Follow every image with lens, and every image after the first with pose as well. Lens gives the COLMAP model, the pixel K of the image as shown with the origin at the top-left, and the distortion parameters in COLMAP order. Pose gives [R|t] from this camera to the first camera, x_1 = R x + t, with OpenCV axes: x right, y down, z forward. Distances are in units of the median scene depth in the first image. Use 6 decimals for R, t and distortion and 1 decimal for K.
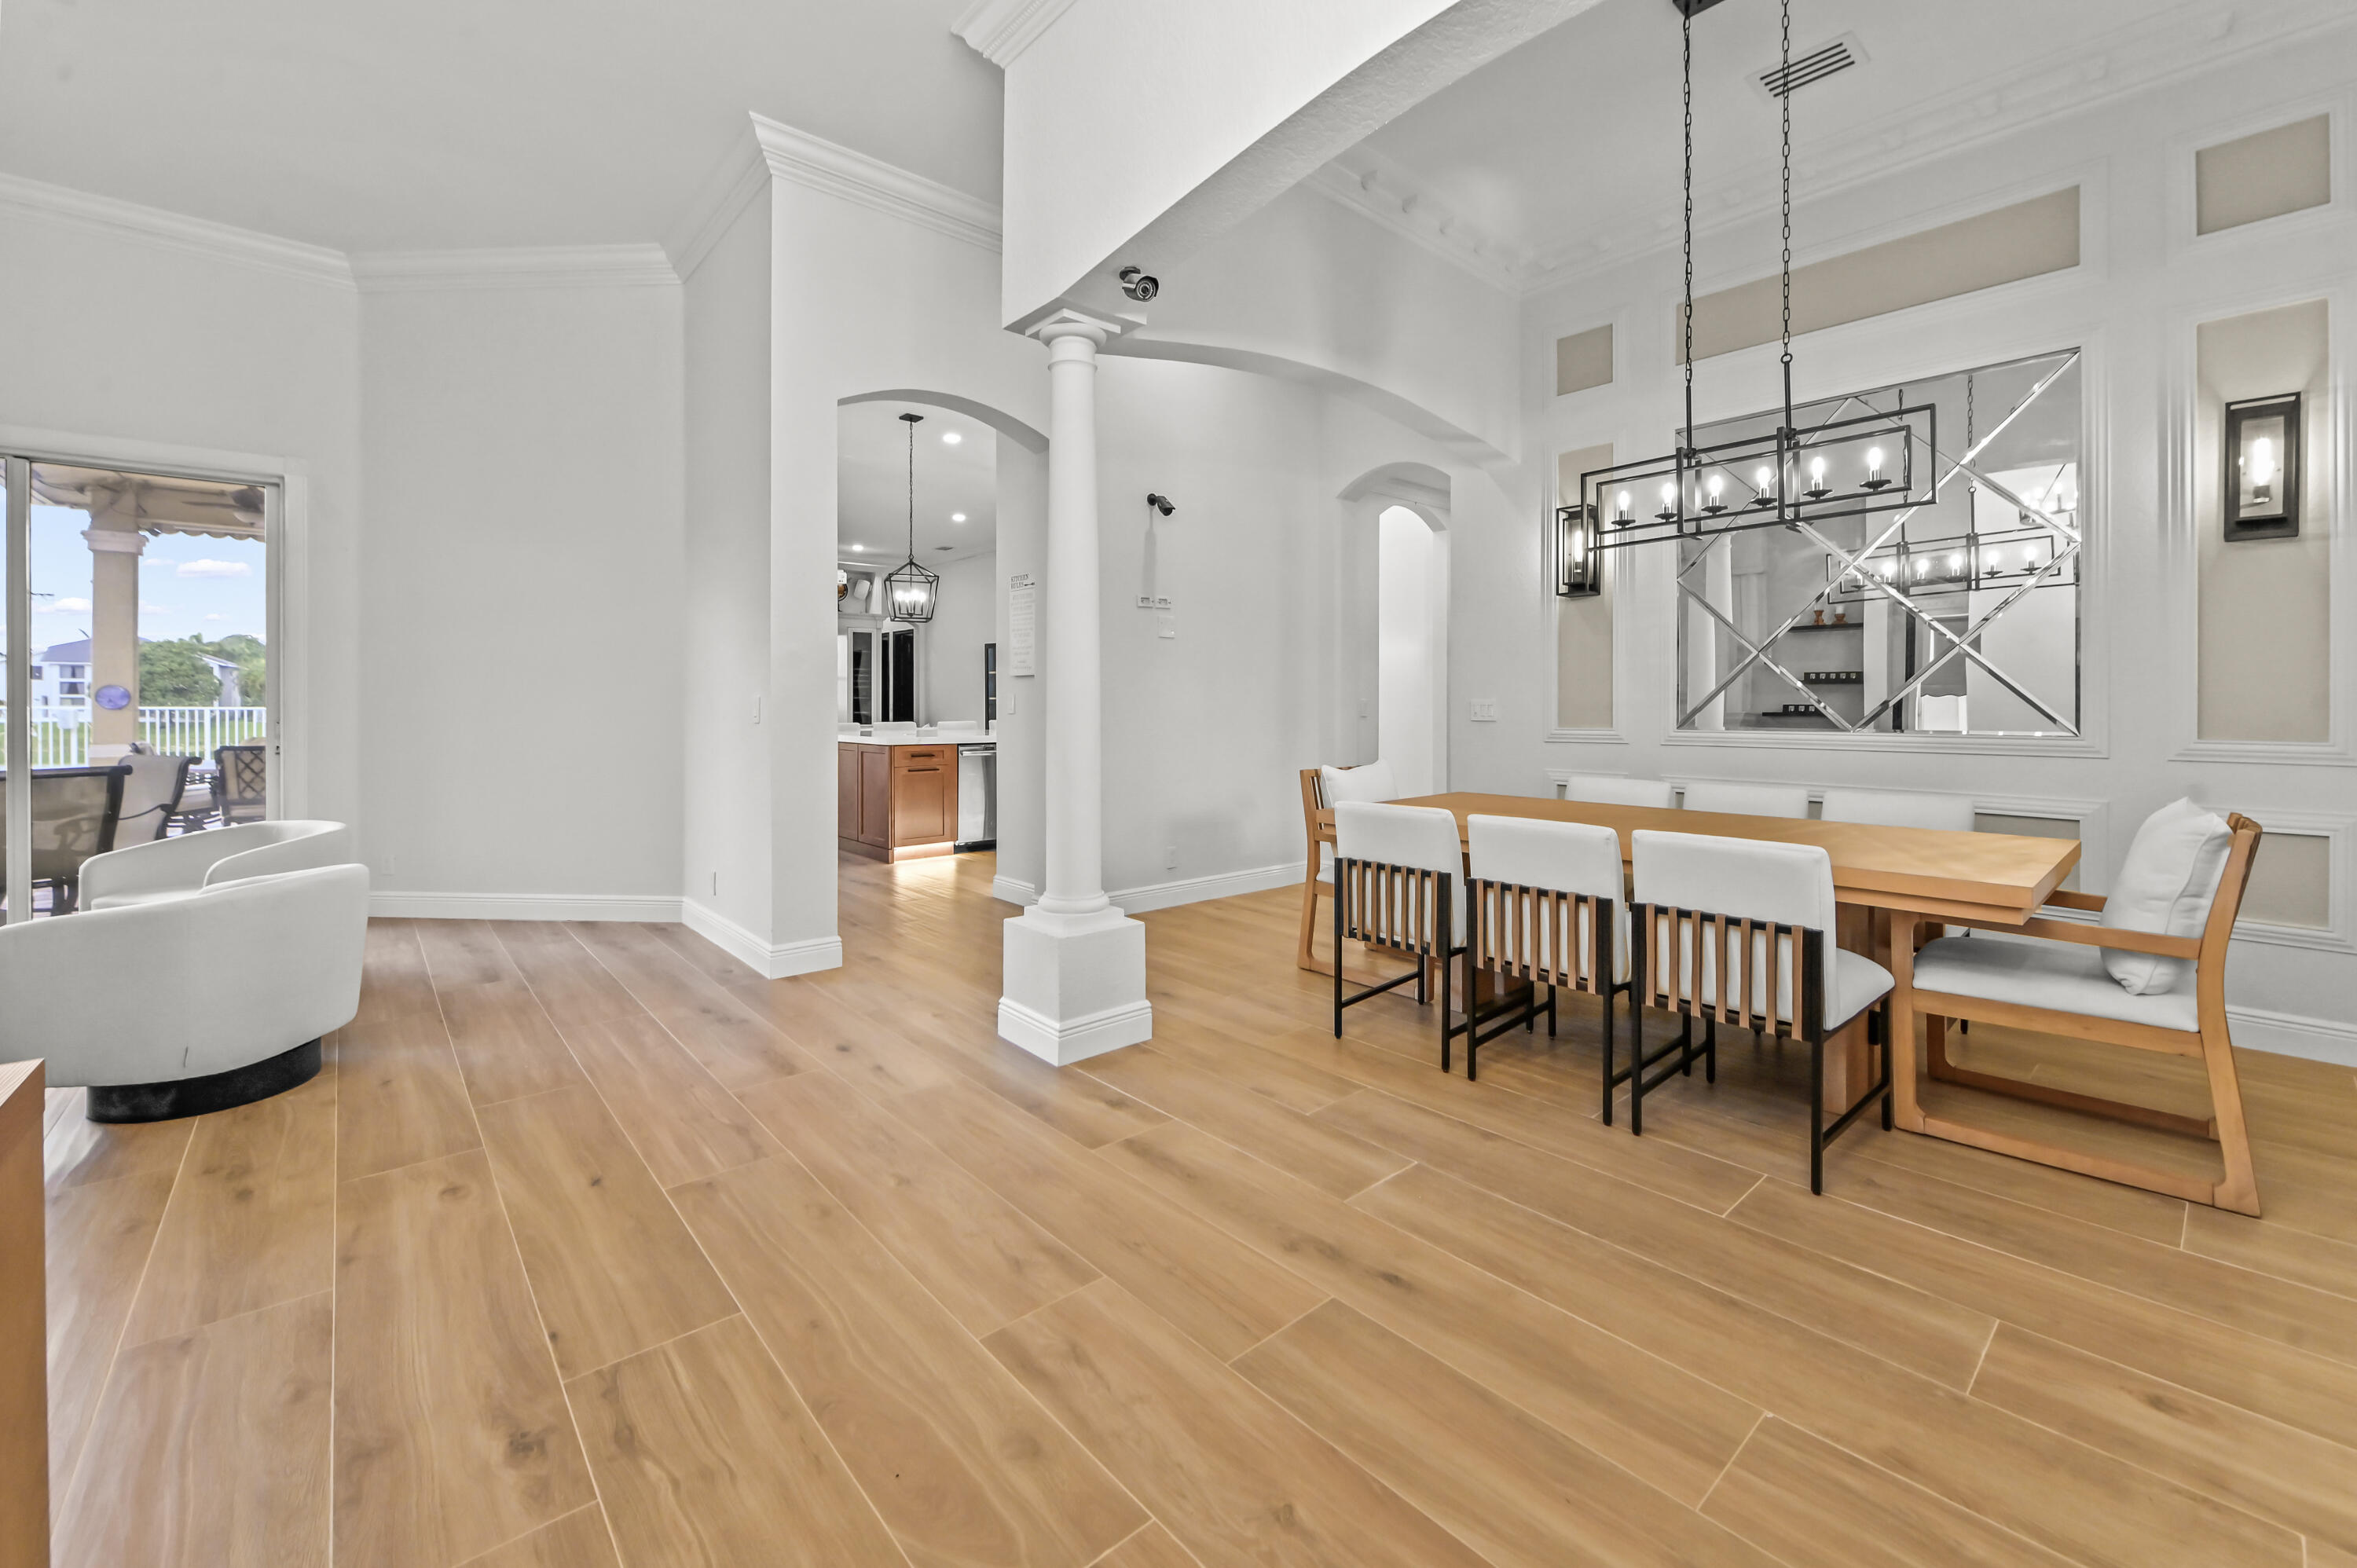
lens RADIAL K [[965.1, 0, 1193.9], [0, 965.1, 713.1], [0, 0, 1]] dist [-0.010037, 0.000353]
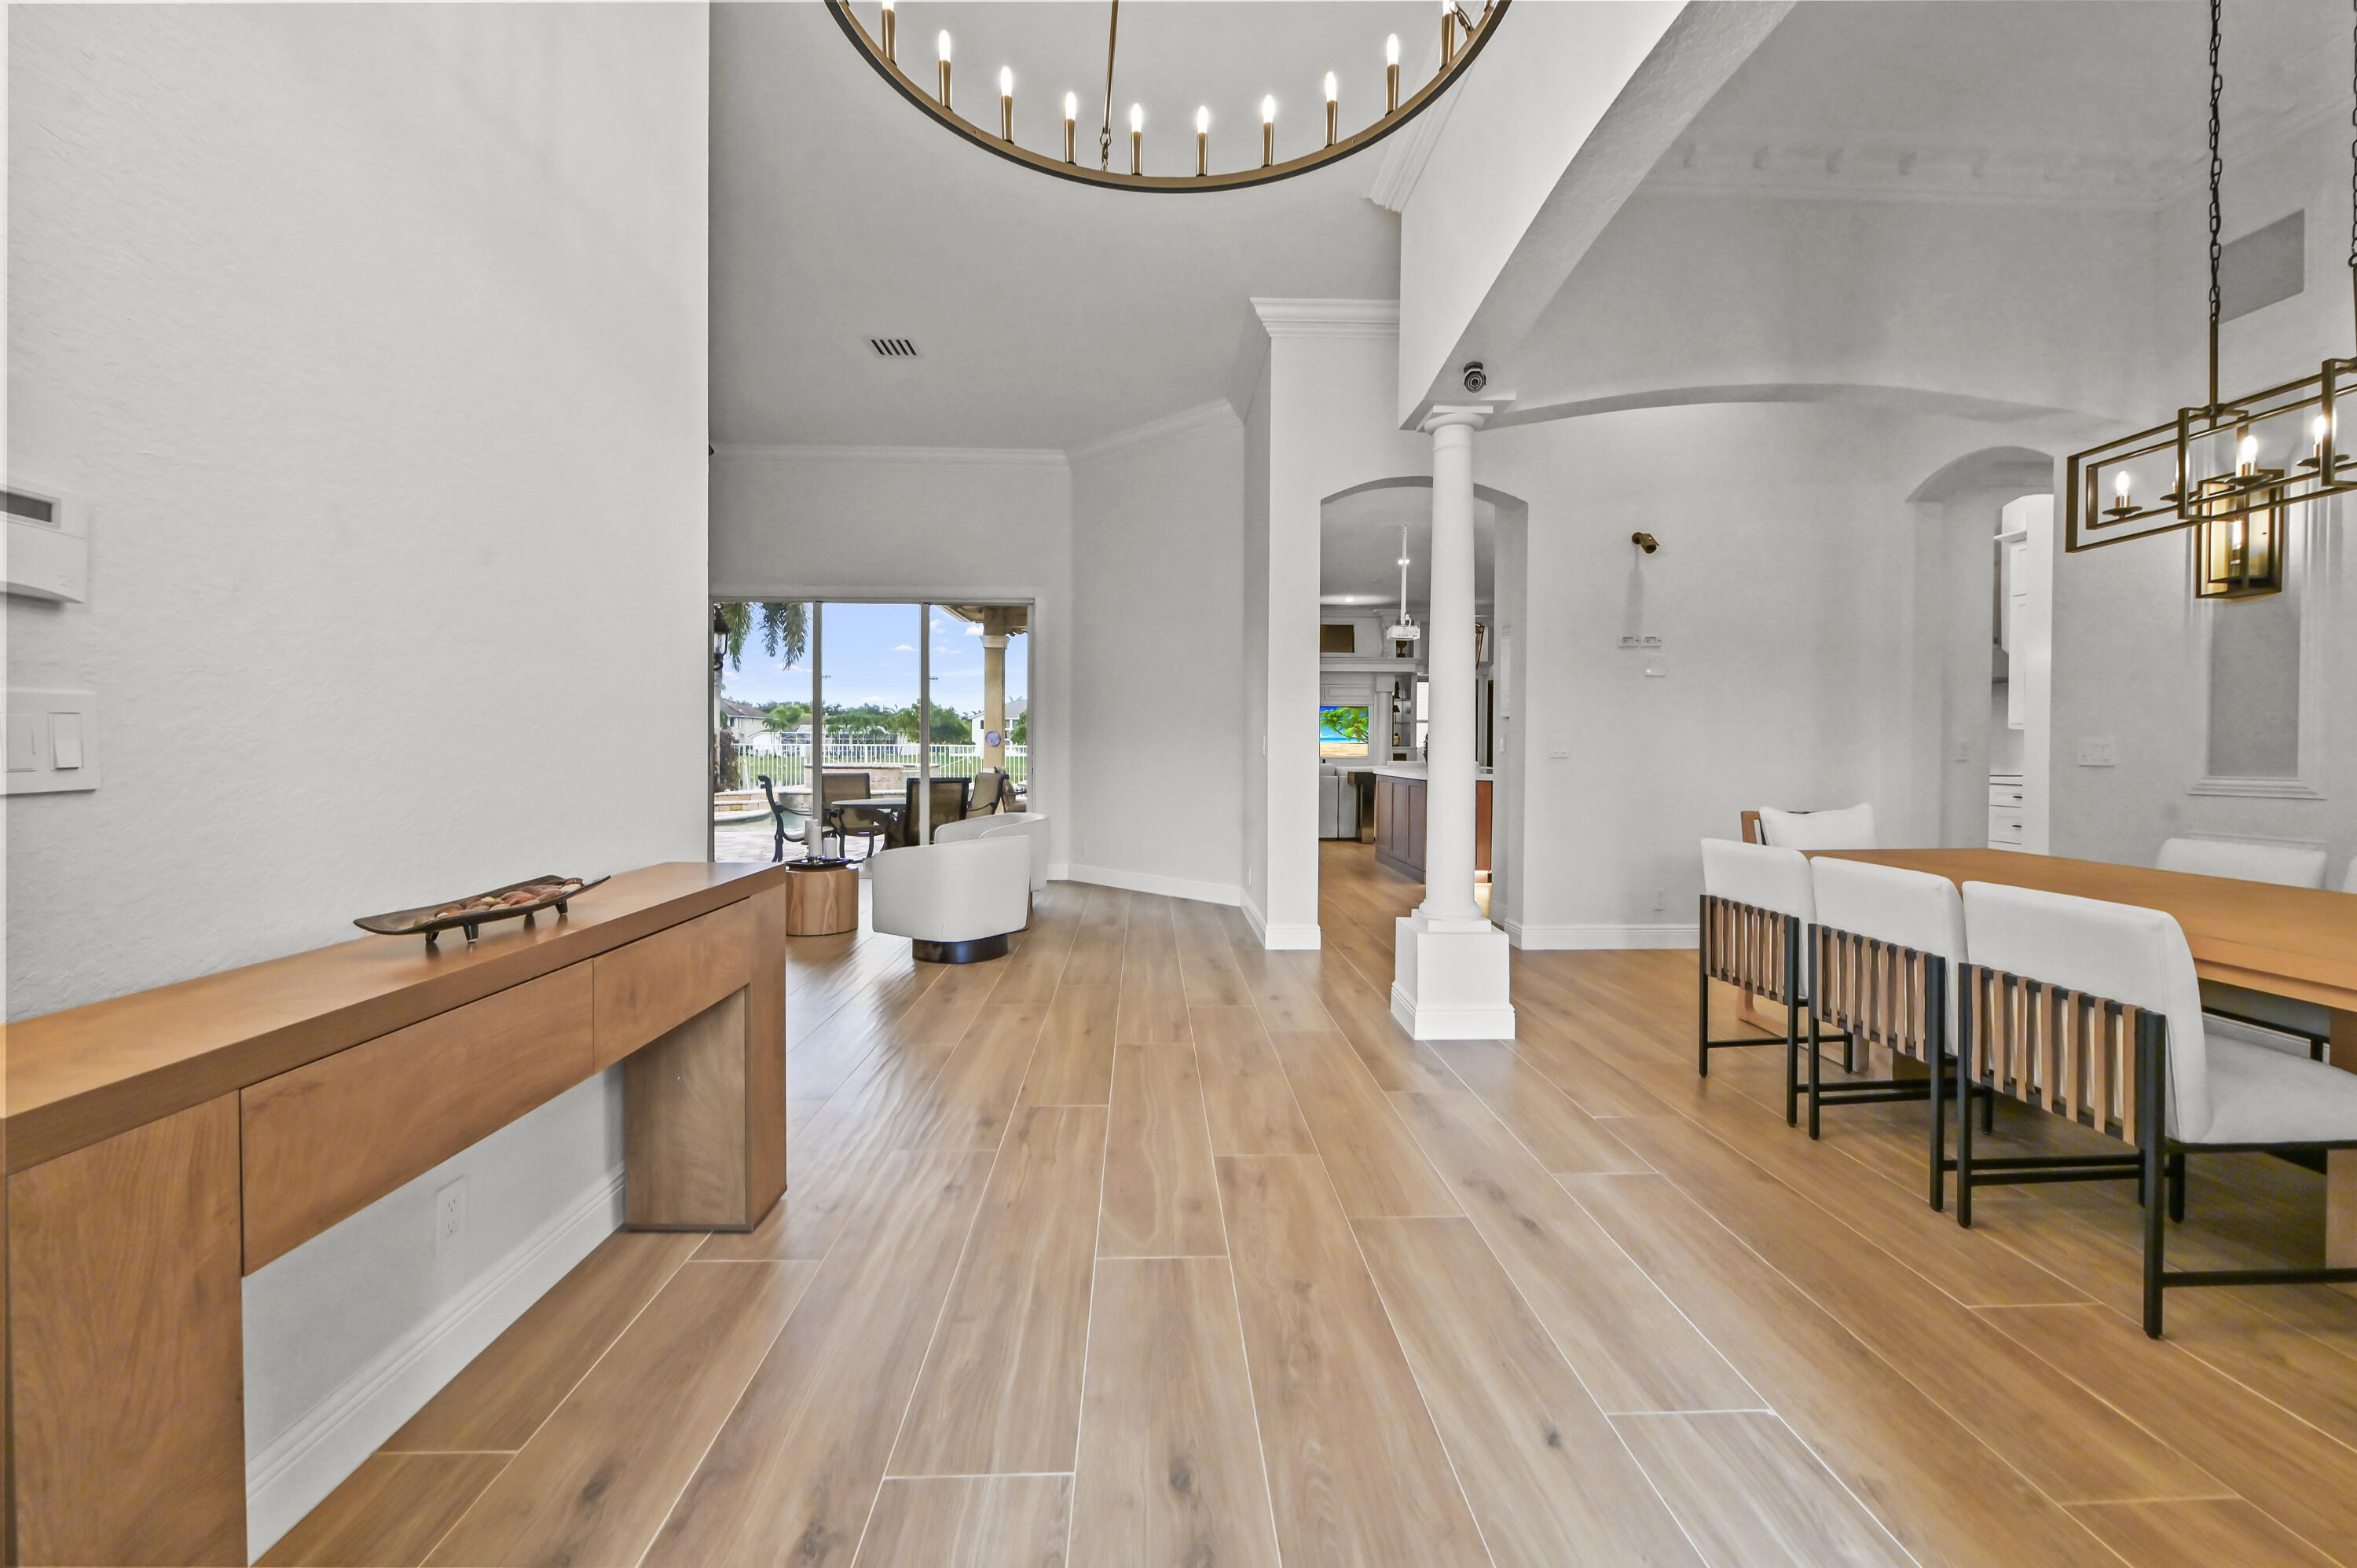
lens RADIAL K [[939.0, 0, 1172.7], [0, 939.0, 772.0], [0, 0, 1]] dist [-0.011631, 0.000211]
pose [[0.770156, 0.021395, -0.637497, 0.409833], [-0.010757, 0.999731, 0.020557, 0.011360], [0.637765, -0.008975, 0.770179, -0.108352]]
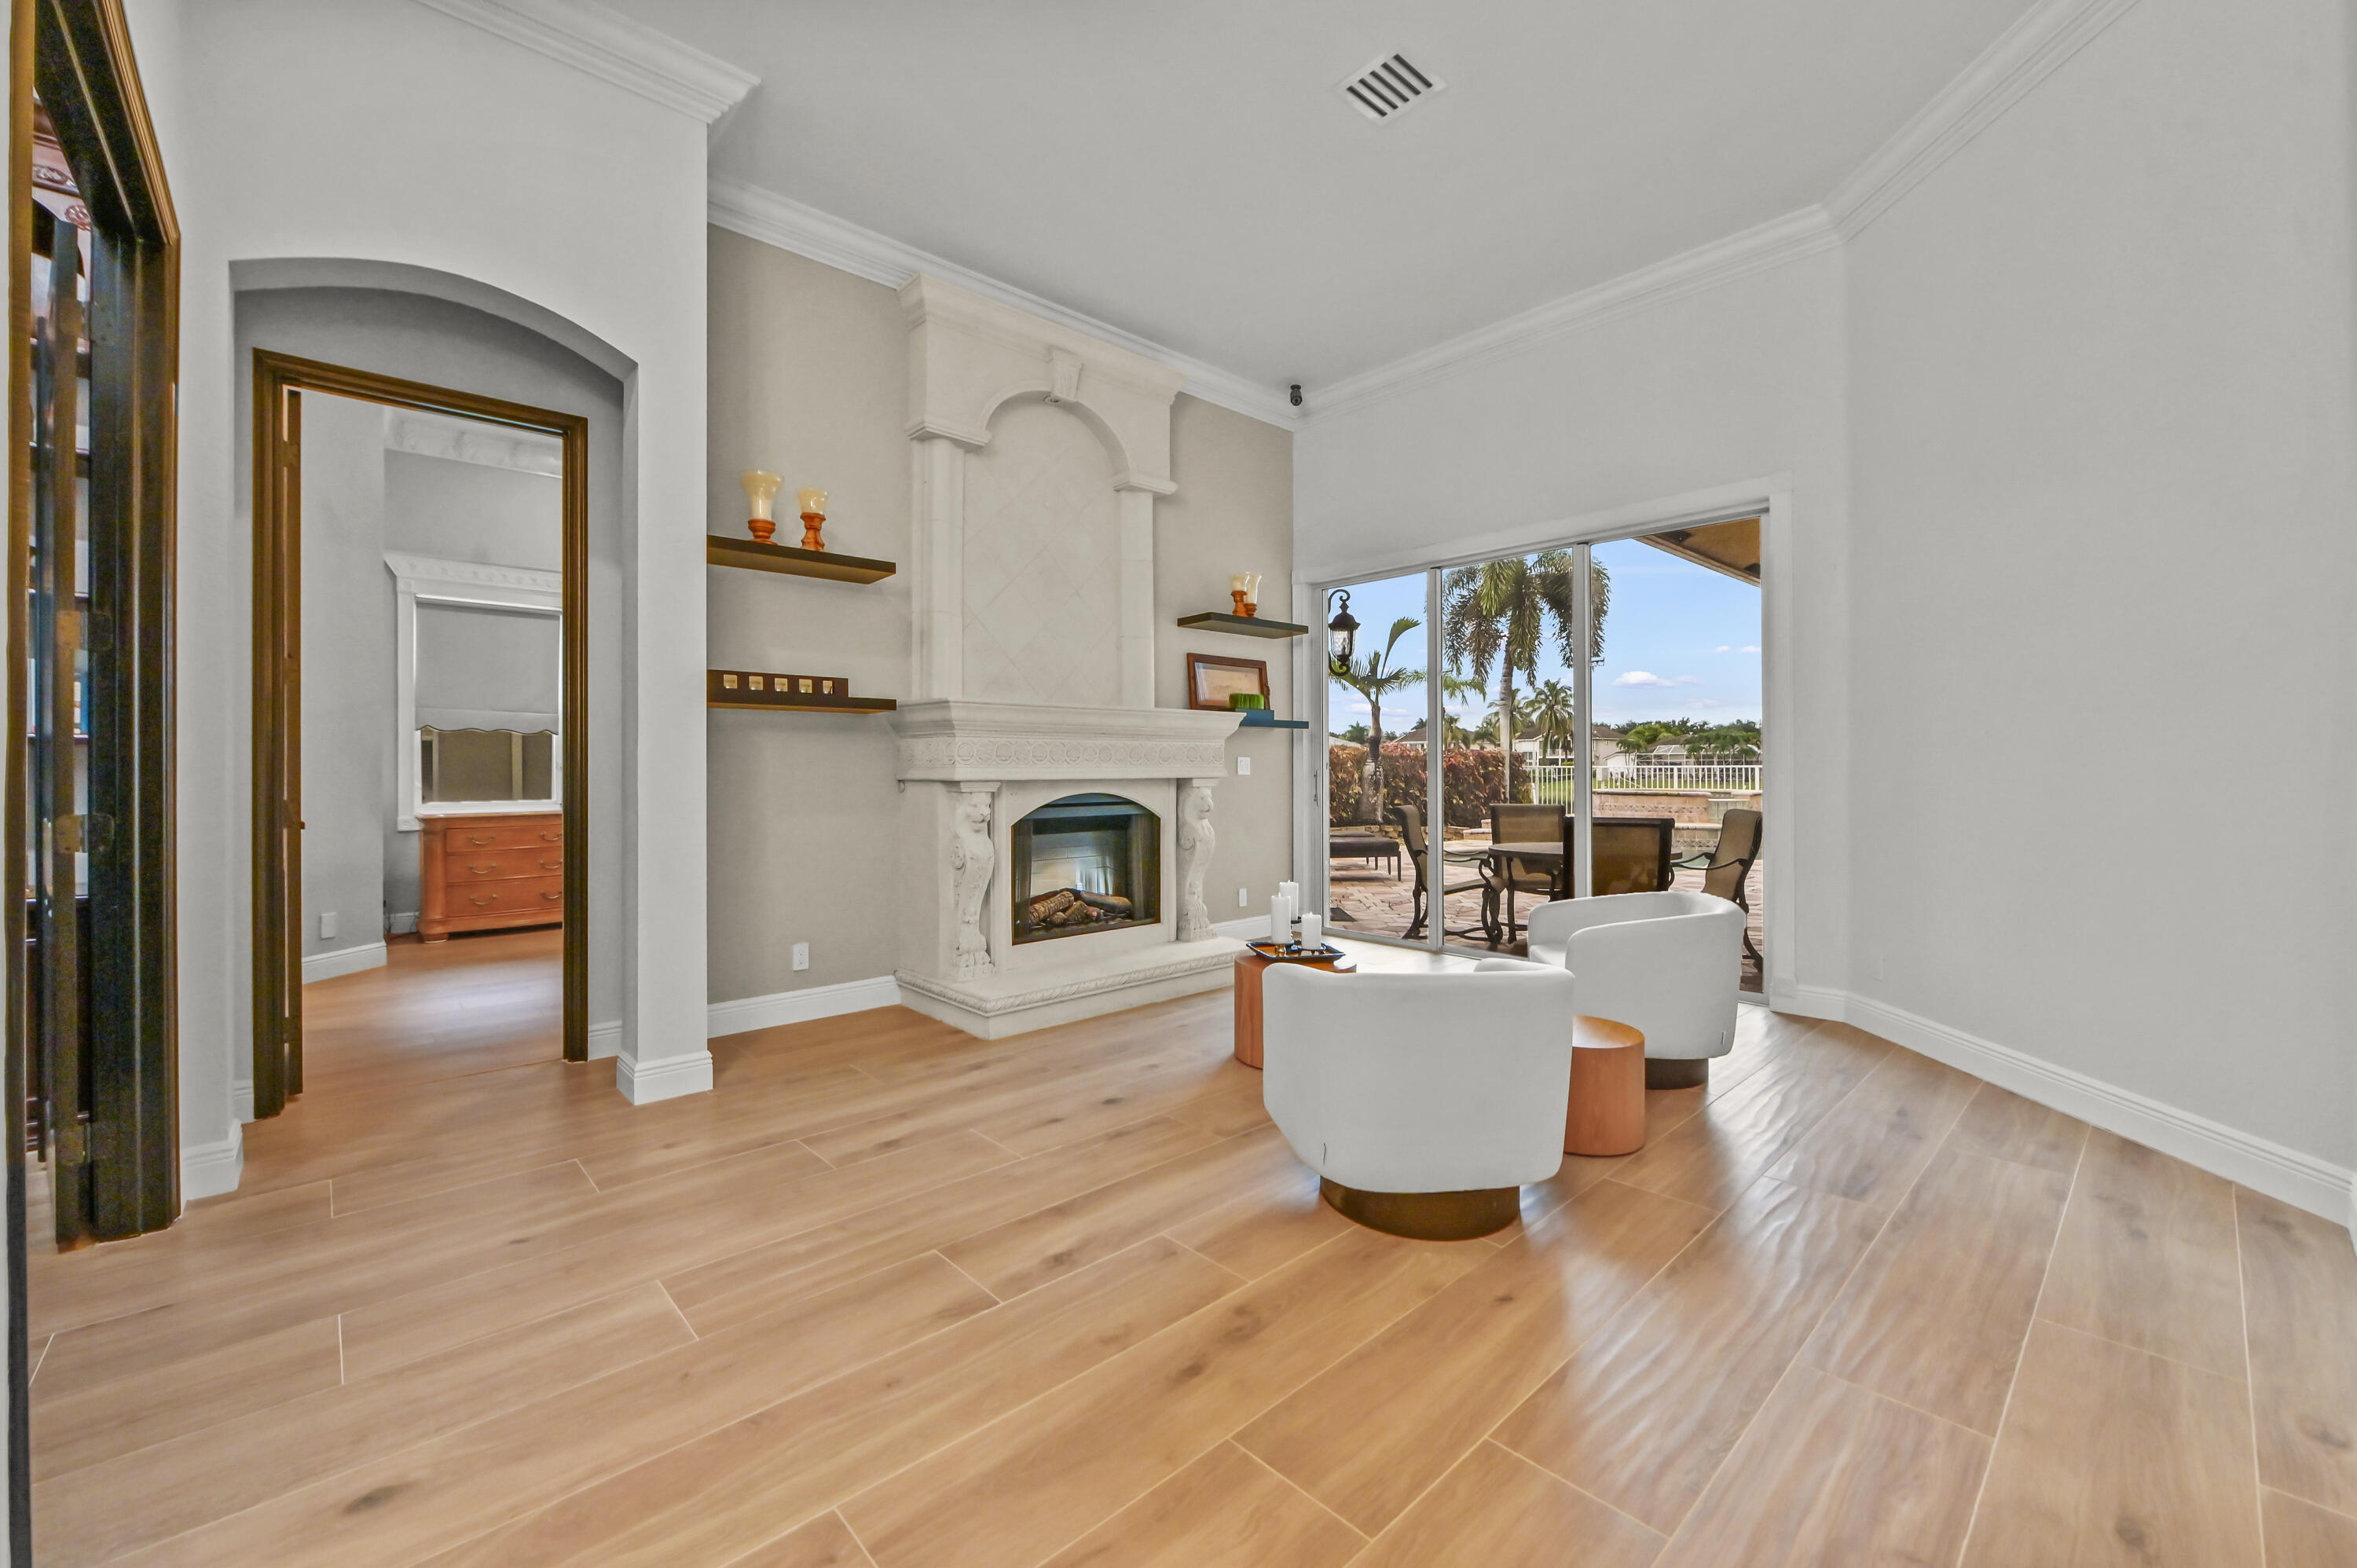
lens RADIAL K [[939.0, 0, 1172.7], [0, 939.0, 772.0], [0, 0, 1]] dist [-0.011631, 0.000211]
pose [[0.012429, 0.006588, -0.999901, -0.185961], [-0.009521, 0.999934, 0.006469, 0.002552], [0.999877, 0.009440, 0.012491, 0.800051]]
